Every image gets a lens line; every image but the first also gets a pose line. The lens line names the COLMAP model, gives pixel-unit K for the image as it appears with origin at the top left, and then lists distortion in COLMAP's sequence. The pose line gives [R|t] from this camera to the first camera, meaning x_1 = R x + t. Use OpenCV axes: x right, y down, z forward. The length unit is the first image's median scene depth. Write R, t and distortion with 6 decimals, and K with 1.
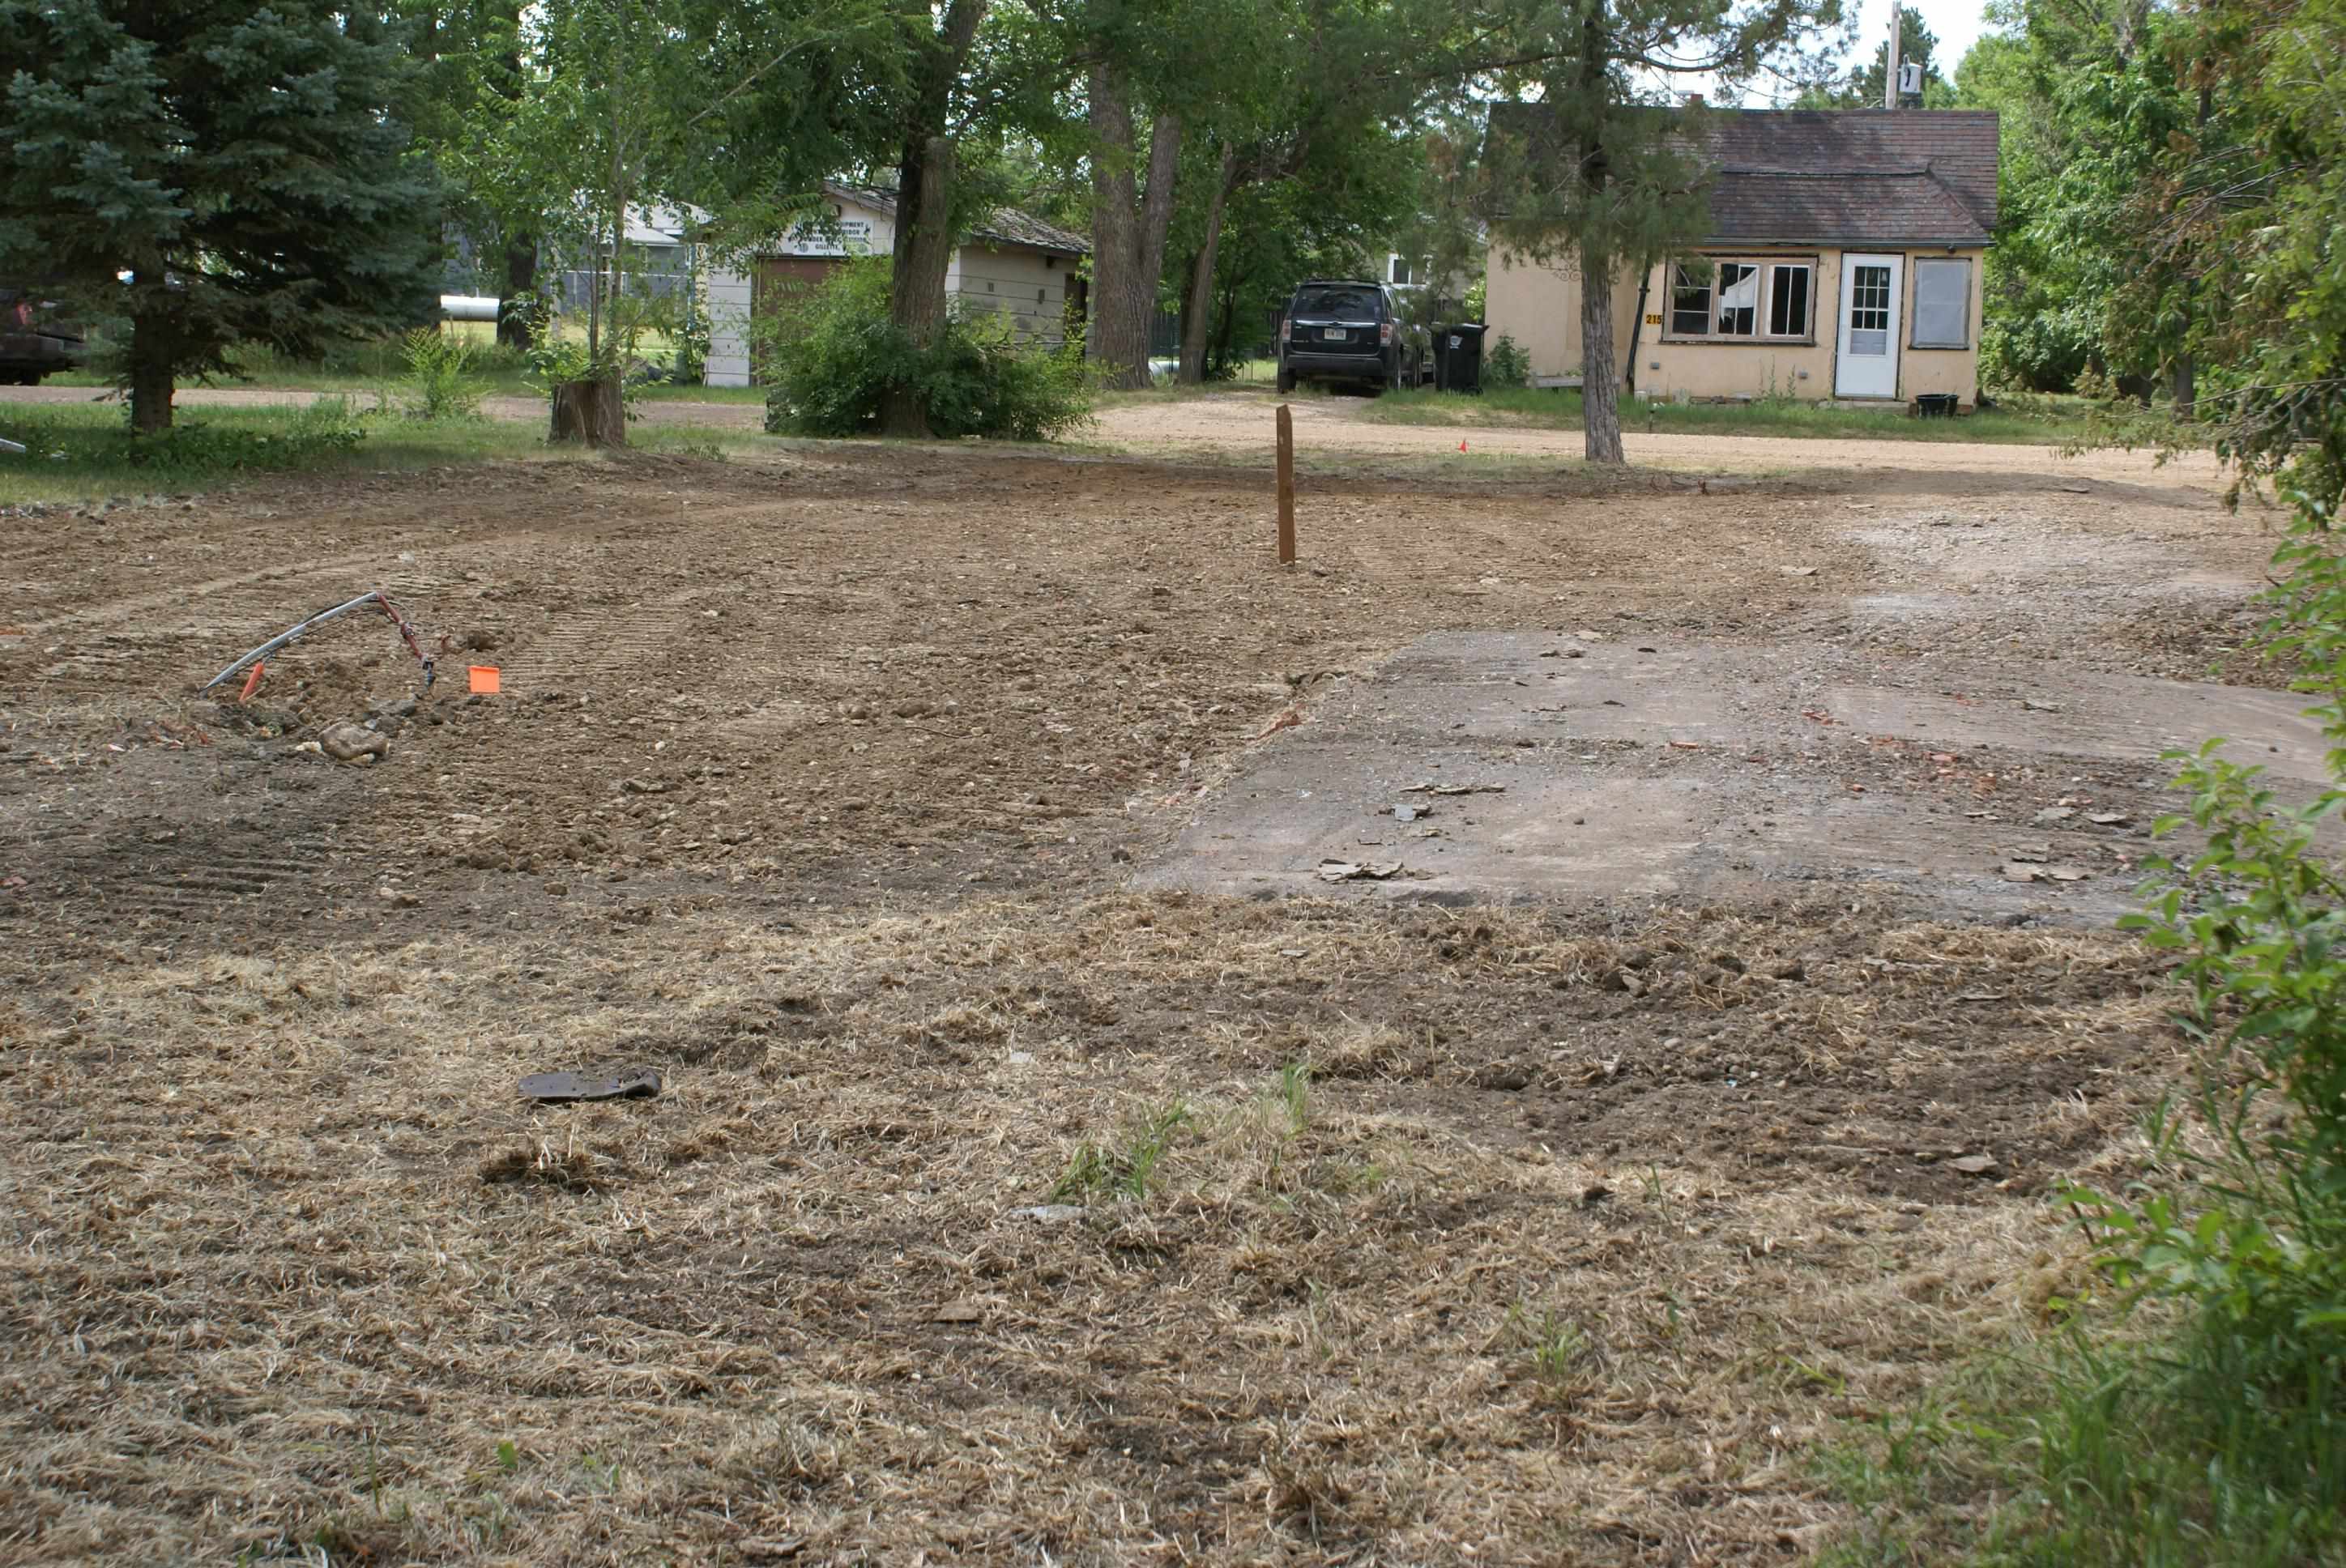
lens RADIAL K [[3737.4, 0, 1176.9], [0, 3737.4, 771.1], [0, 0, 1]] dist [-0.027909, 0.000000]
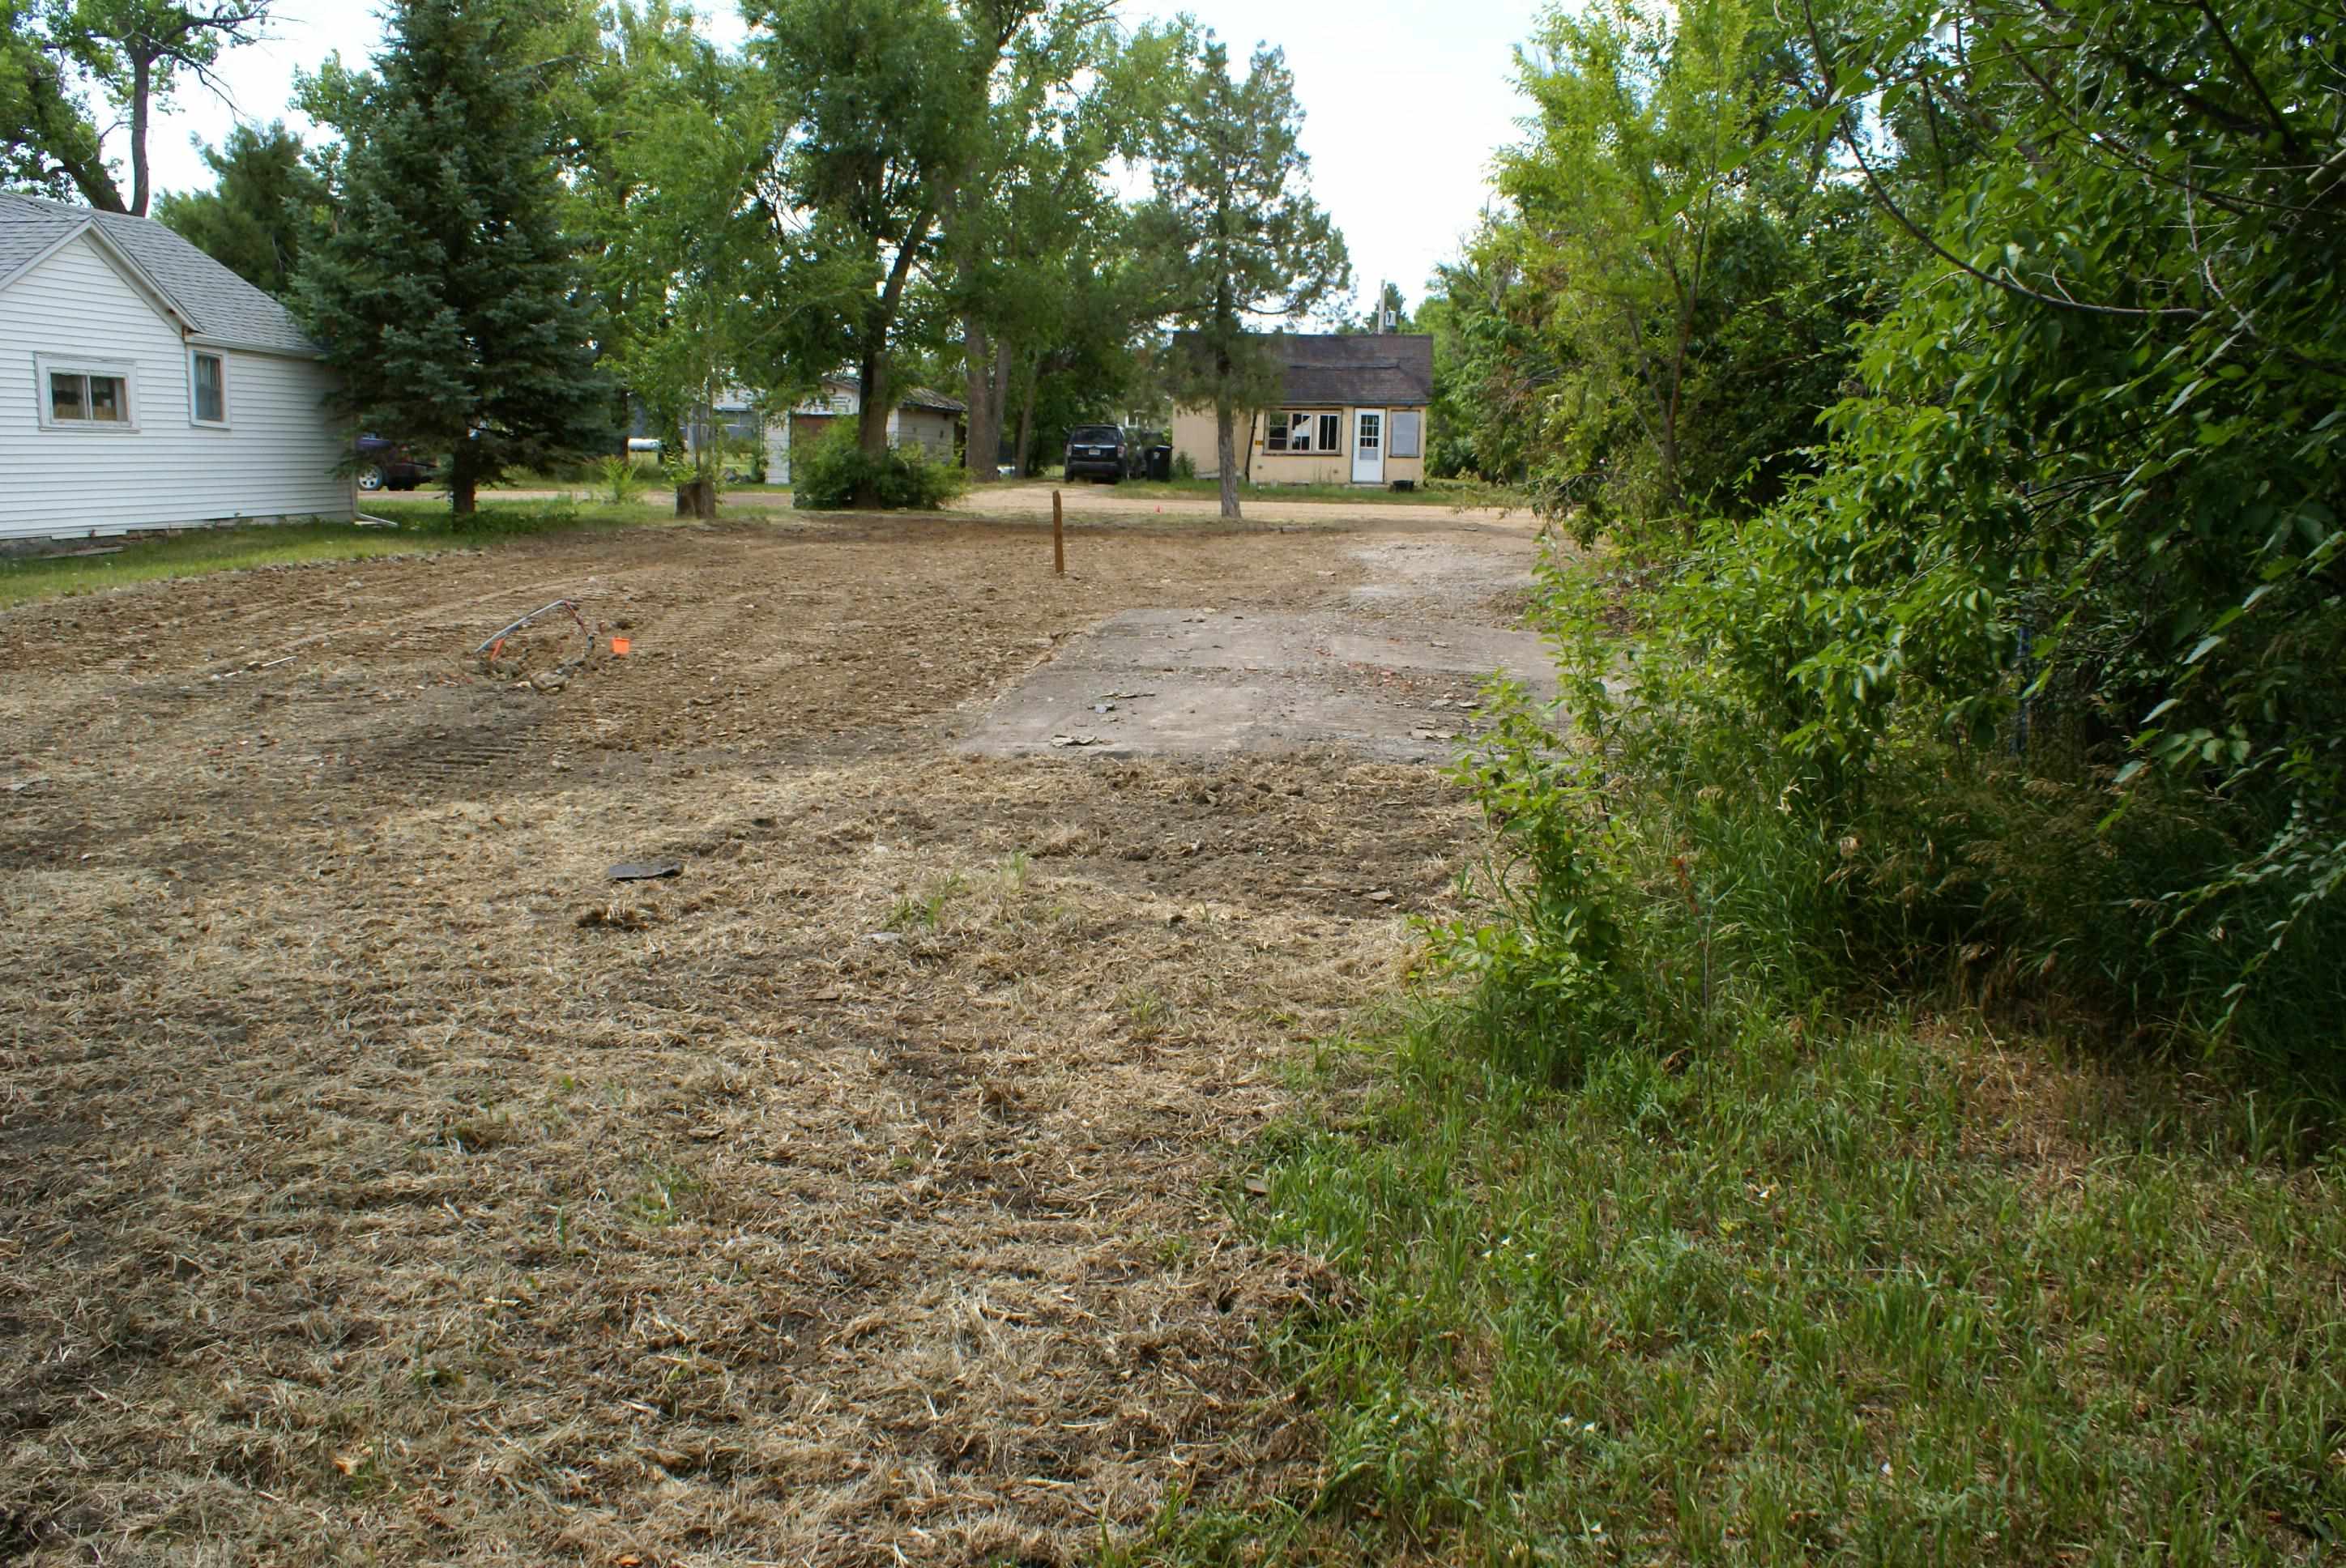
lens RADIAL K [[1927.8, 0, 1179.0], [0, 1927.8, 786.5], [0, 0, 1]] dist [-0.121460, 0.029293]
pose [[0.996516, -0.022723, 0.080248, 0.018917], [0.018178, 0.998213, 0.056923, -0.003771], [-0.081398, -0.055266, 0.995148, 0.023214]]
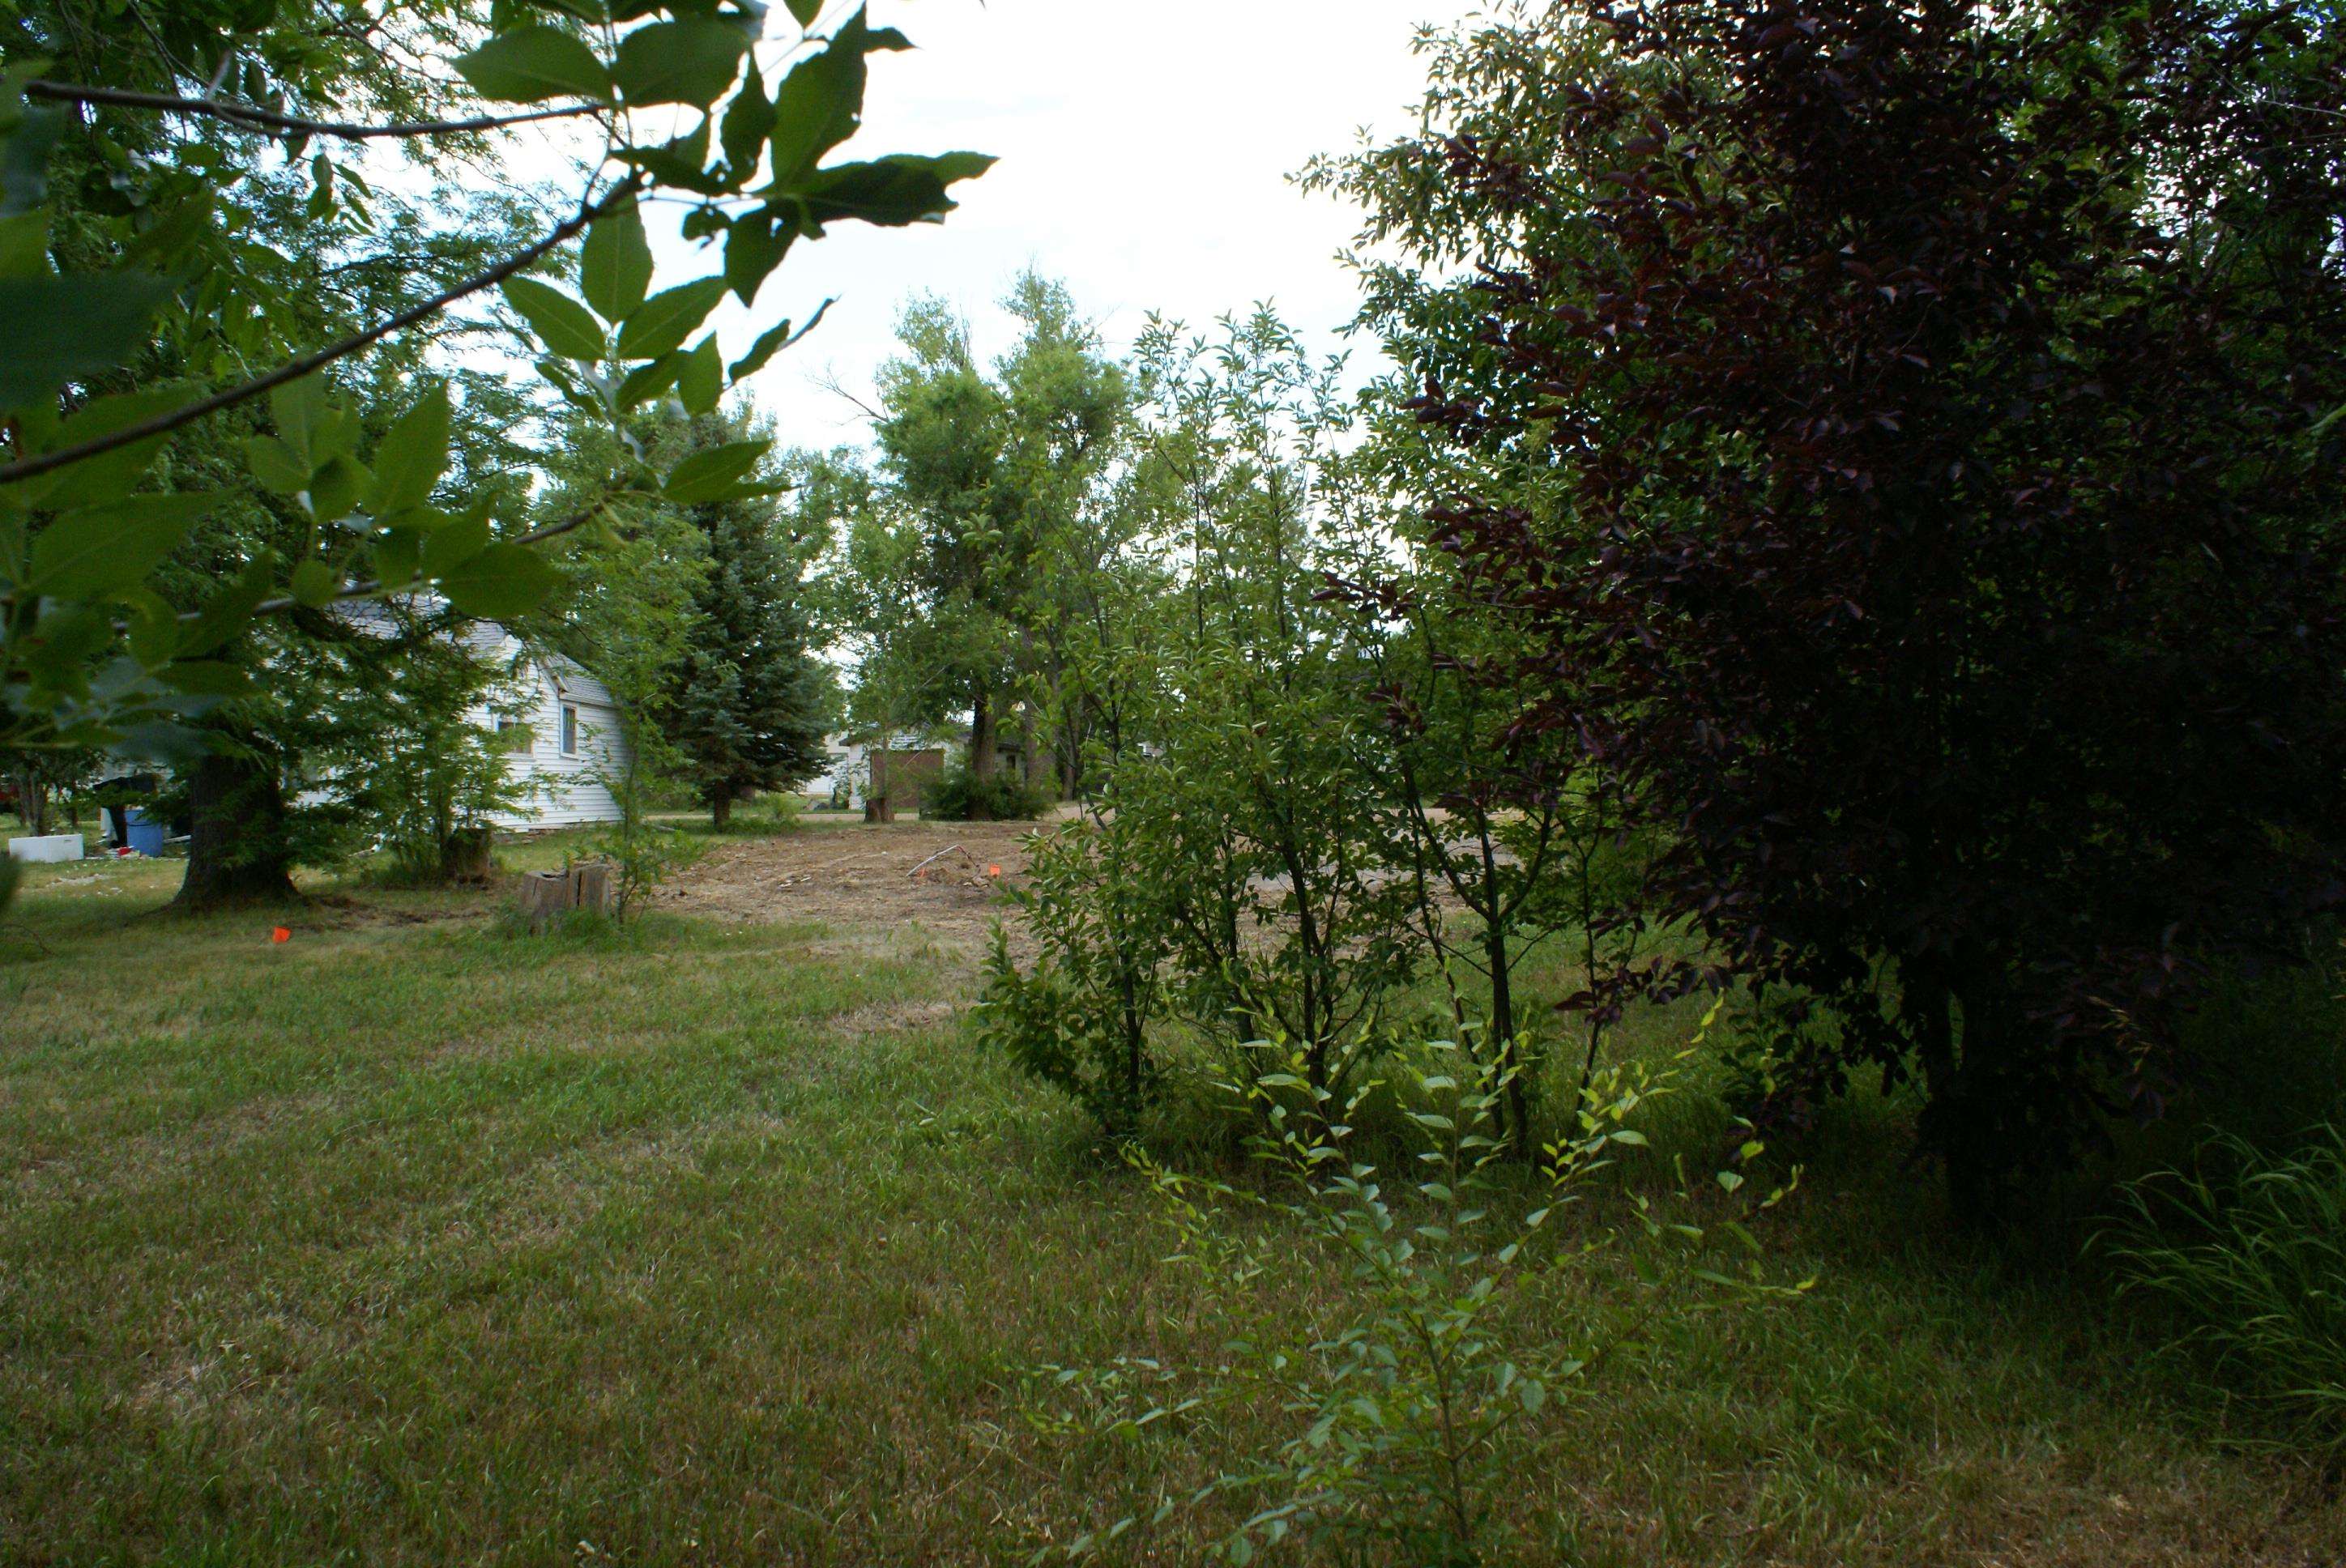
lens RADIAL K [[1833.8, 0, 1172.2], [0, 1833.8, 787.5], [0, 0, 1]] dist [-0.130848, 0.098951]
pose [[0.995609, -0.035197, 0.086744, -0.230413], [0.044840, 0.992712, -0.111856, 0.120202], [-0.082175, 0.115255, 0.989931, -0.808825]]
